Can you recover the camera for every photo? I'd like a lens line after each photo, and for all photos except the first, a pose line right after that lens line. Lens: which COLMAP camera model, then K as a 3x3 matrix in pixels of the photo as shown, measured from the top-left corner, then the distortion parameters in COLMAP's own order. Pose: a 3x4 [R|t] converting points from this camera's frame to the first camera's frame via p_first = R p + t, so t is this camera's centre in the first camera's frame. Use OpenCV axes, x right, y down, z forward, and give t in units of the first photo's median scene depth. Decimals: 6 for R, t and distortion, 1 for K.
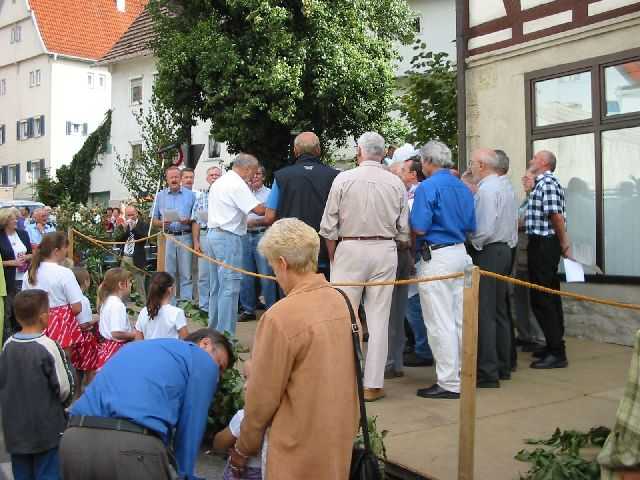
lens RADIAL K [[756.3, 0, 336.8], [0, 756.3, 216.7], [0, 0, 1]] dist [-0.116995, 0.045531]
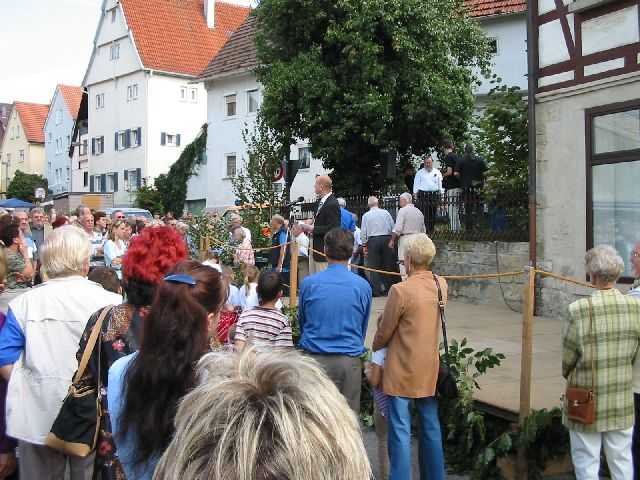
lens RADIAL K [[756.3, 0, 336.8], [0, 756.3, 216.7], [0, 0, 1]] dist [-0.116995, 0.045531]
pose [[0.994978, 0.005176, -0.099959, -0.012767], [-0.005850, 0.999962, -0.006452, -0.005650], [0.099922, 0.007004, 0.994971, -0.123096]]
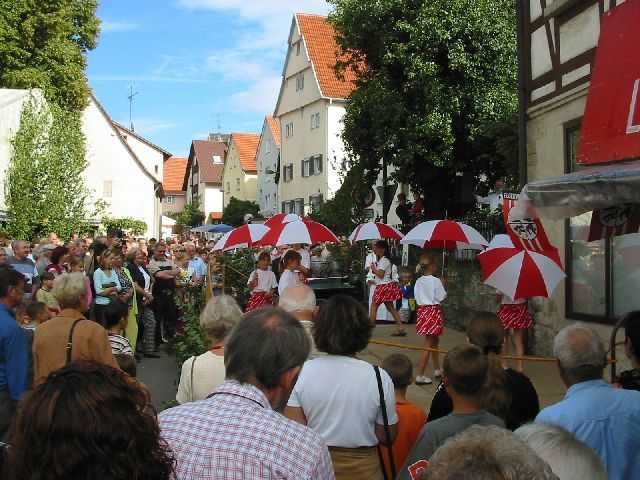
lens RADIAL K [[756.3, 0, 336.8], [0, 756.3, 216.7], [0, 0, 1]] dist [-0.116995, 0.045531]
pose [[0.914628, -0.010810, -0.404152, 0.214688], [-0.003324, 0.999408, -0.034253, -0.012705], [0.404283, 0.032672, 0.914050, -0.050465]]
